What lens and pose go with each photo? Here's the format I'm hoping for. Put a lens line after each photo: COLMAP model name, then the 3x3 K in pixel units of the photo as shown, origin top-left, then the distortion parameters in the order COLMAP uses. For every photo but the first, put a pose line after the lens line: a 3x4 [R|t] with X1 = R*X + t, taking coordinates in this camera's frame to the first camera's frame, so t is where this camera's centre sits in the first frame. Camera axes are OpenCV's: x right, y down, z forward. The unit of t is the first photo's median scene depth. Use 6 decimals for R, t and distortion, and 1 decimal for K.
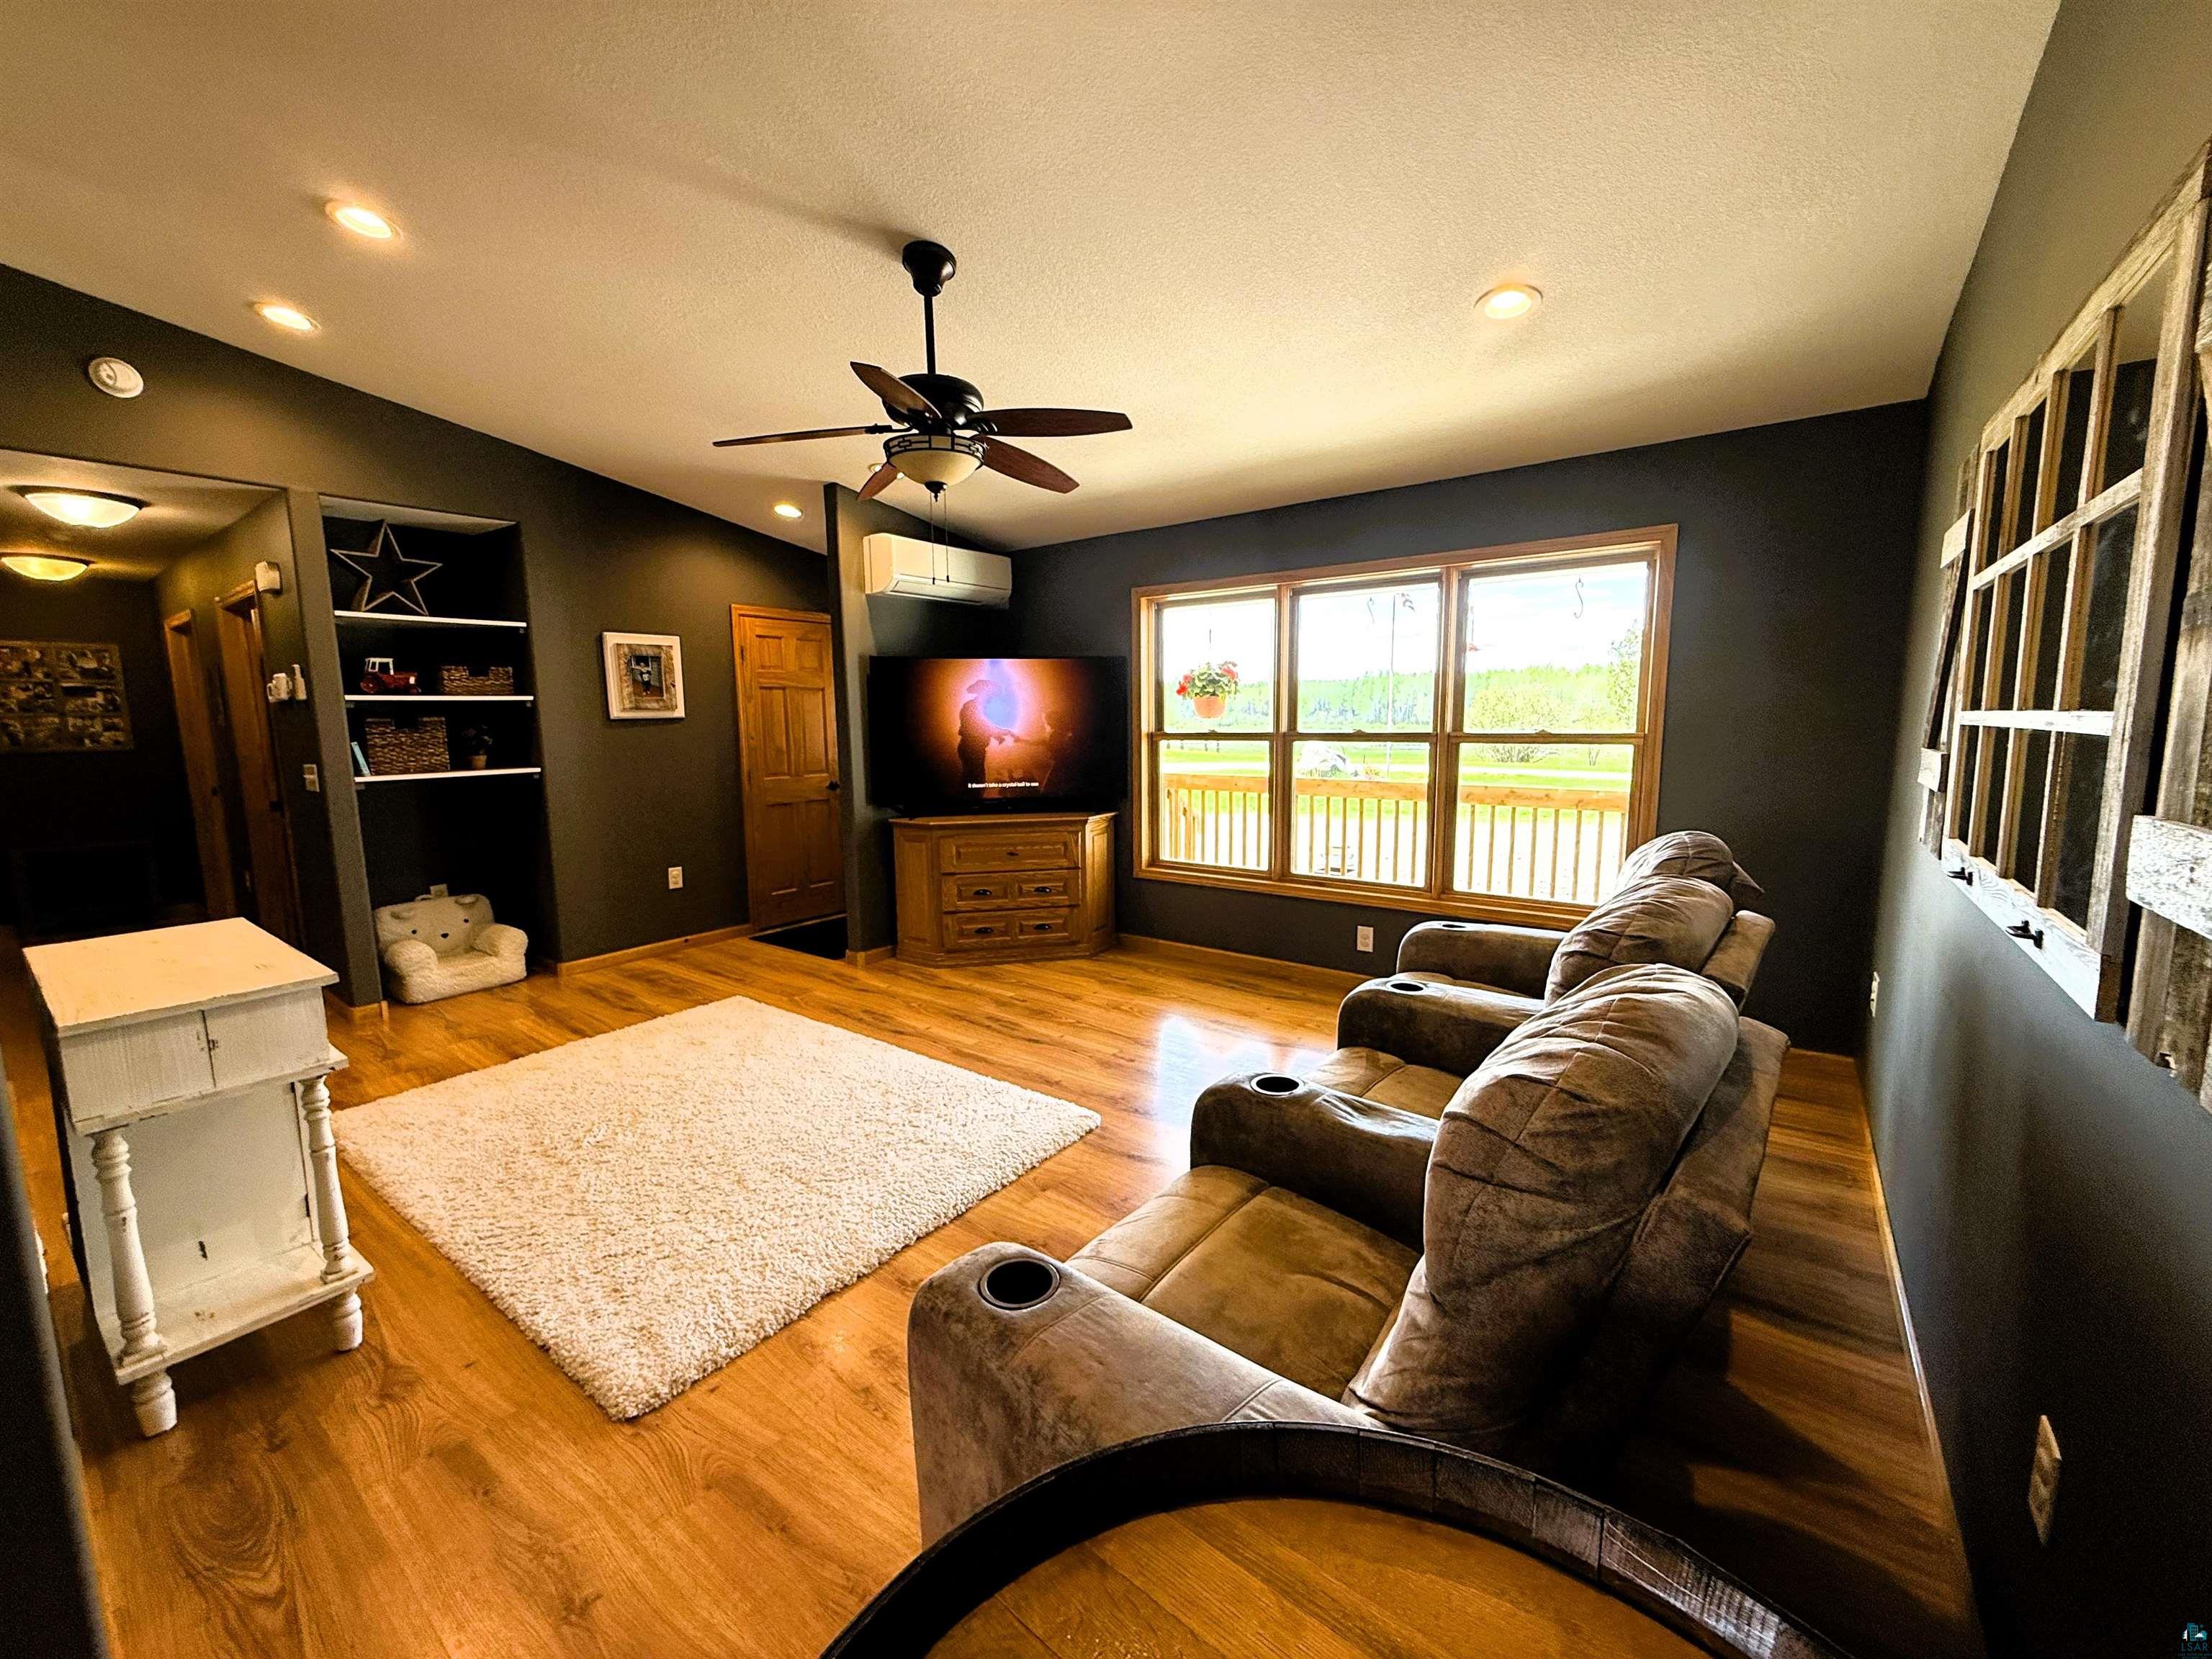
lens RADIAL K [[884.8, 0, 1106.0], [0, 884.8, 829.5], [0, 0, 1]] dist [-0.000480, -0.000059]
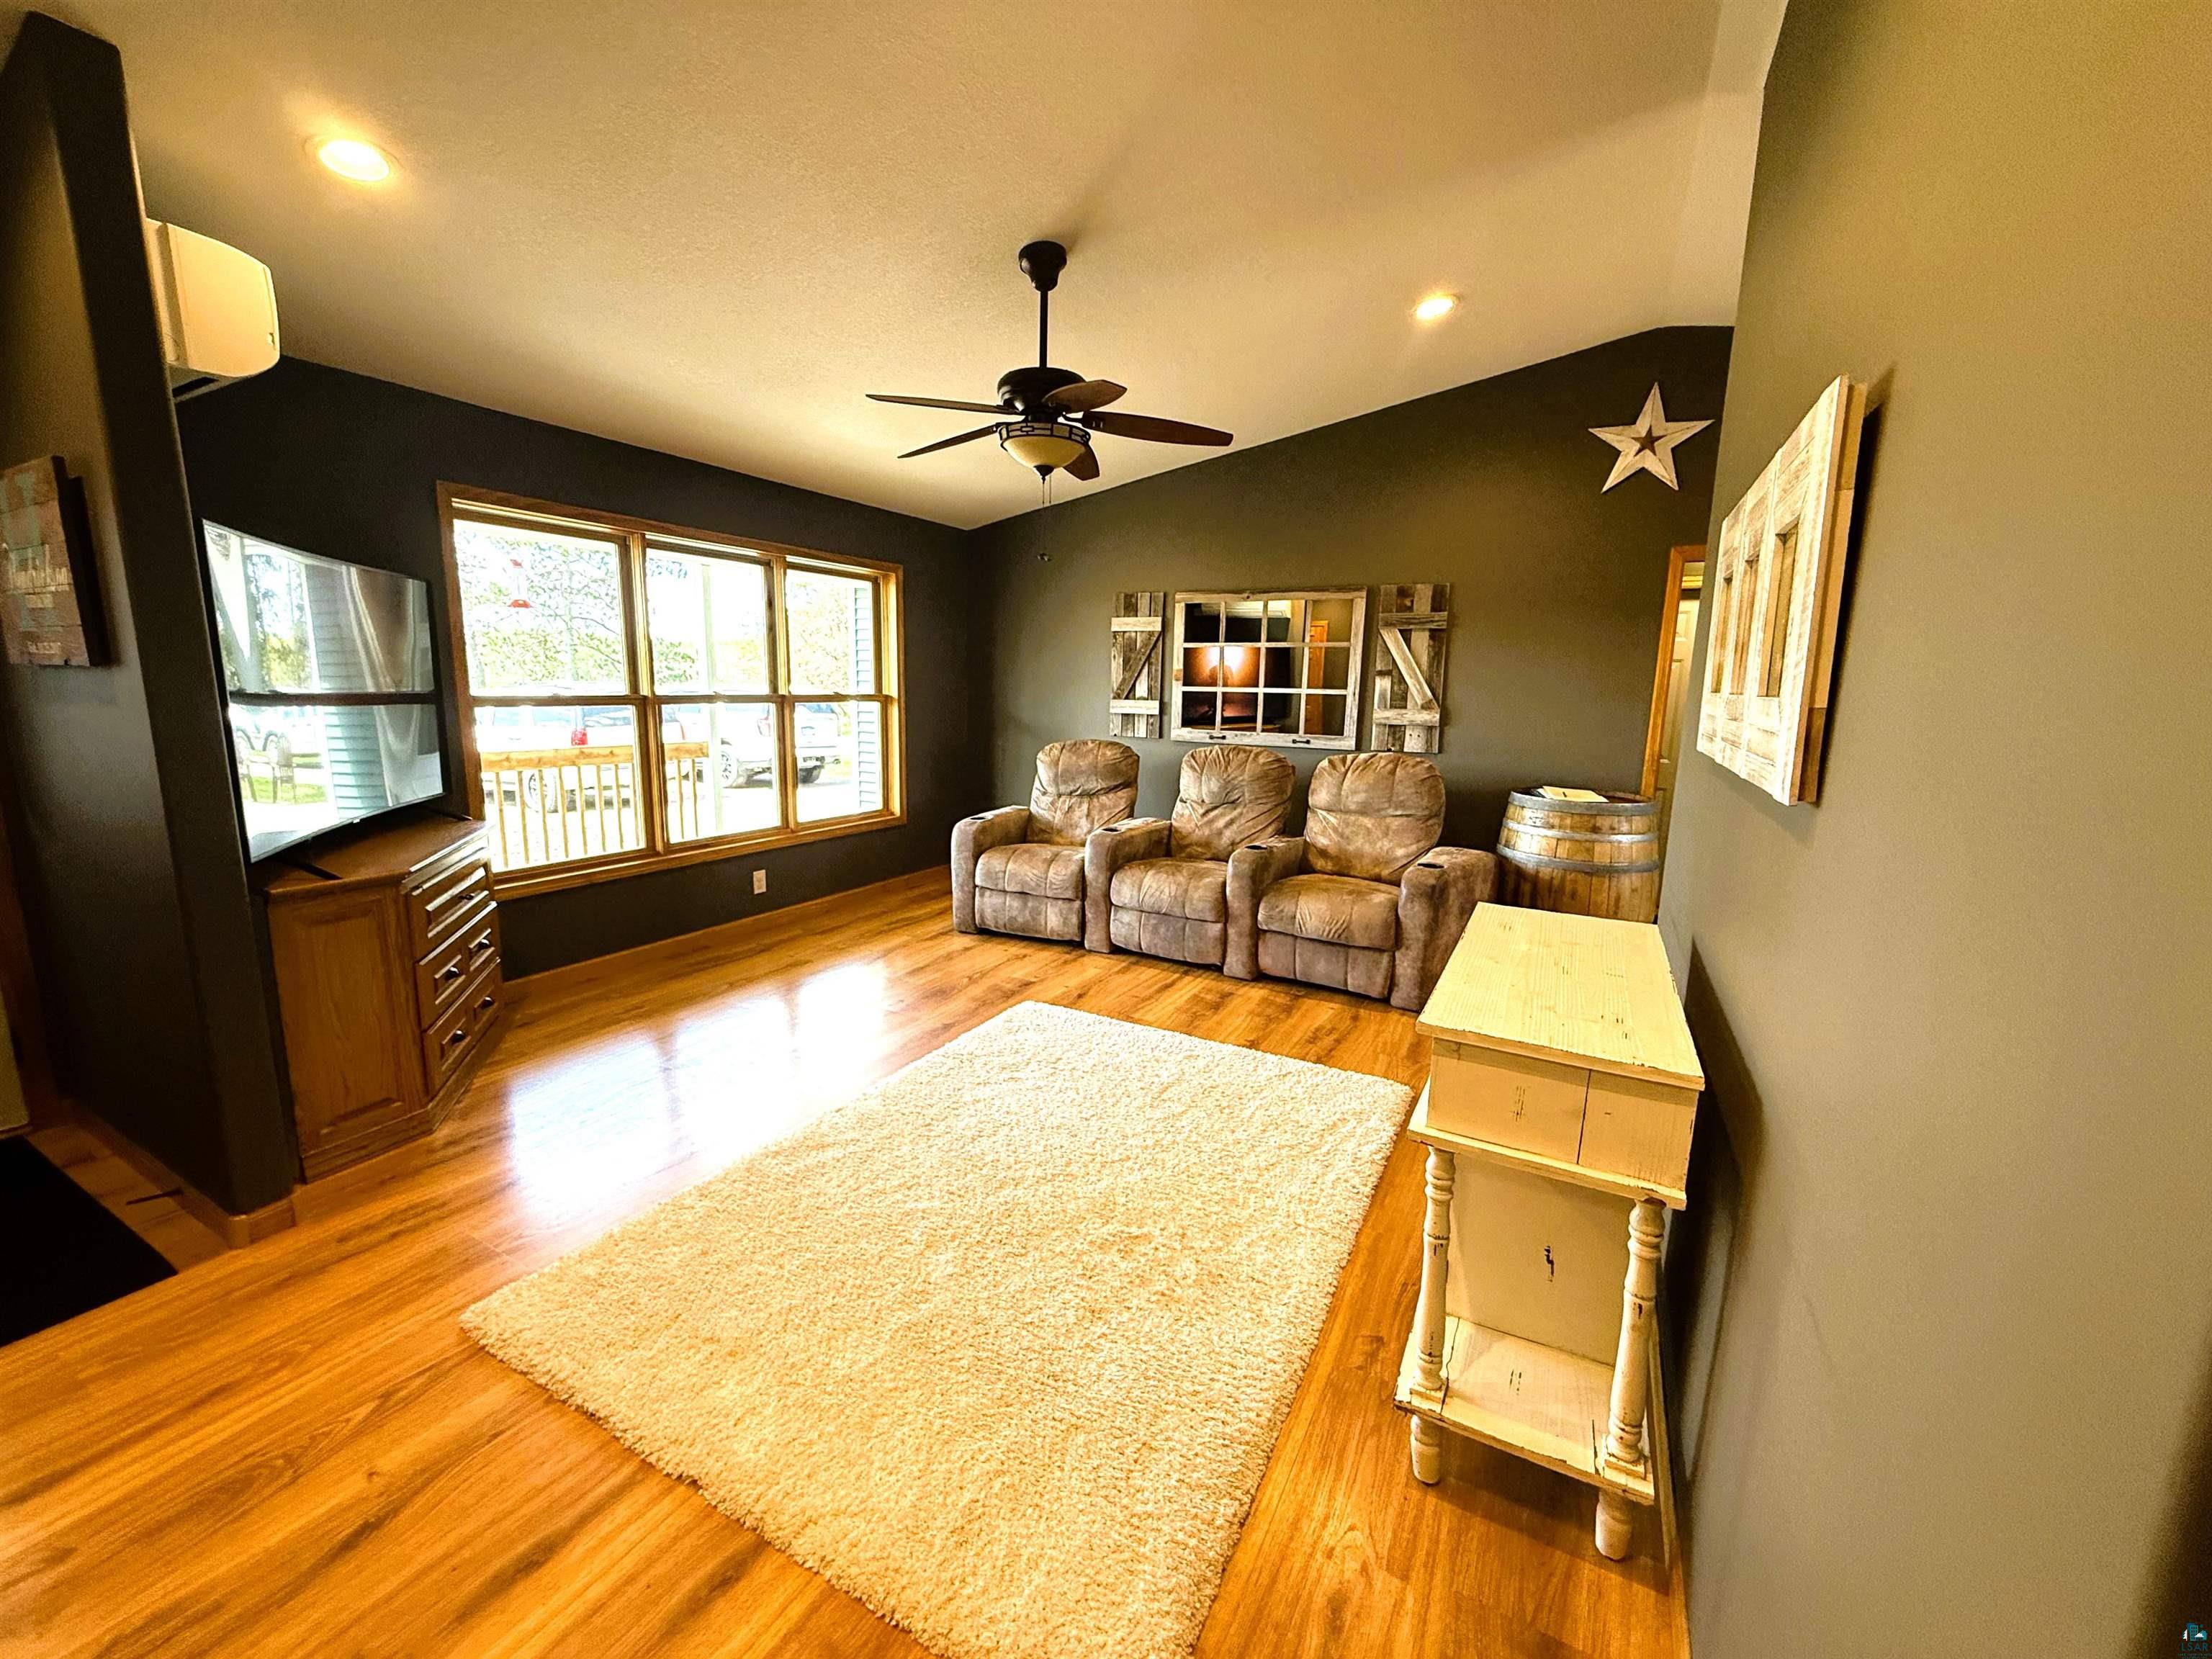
lens RADIAL K [[877.7, 0, 1106.0], [0, 877.7, 829.5], [0, 0, 1]] dist [-0.000021, 0.000013]
pose [[-0.148703, -0.154104, 0.976801, -0.799569], [0.109741, 0.979110, 0.171175, -0.077413], [-0.982774, 0.132650, -0.128685, 0.675933]]
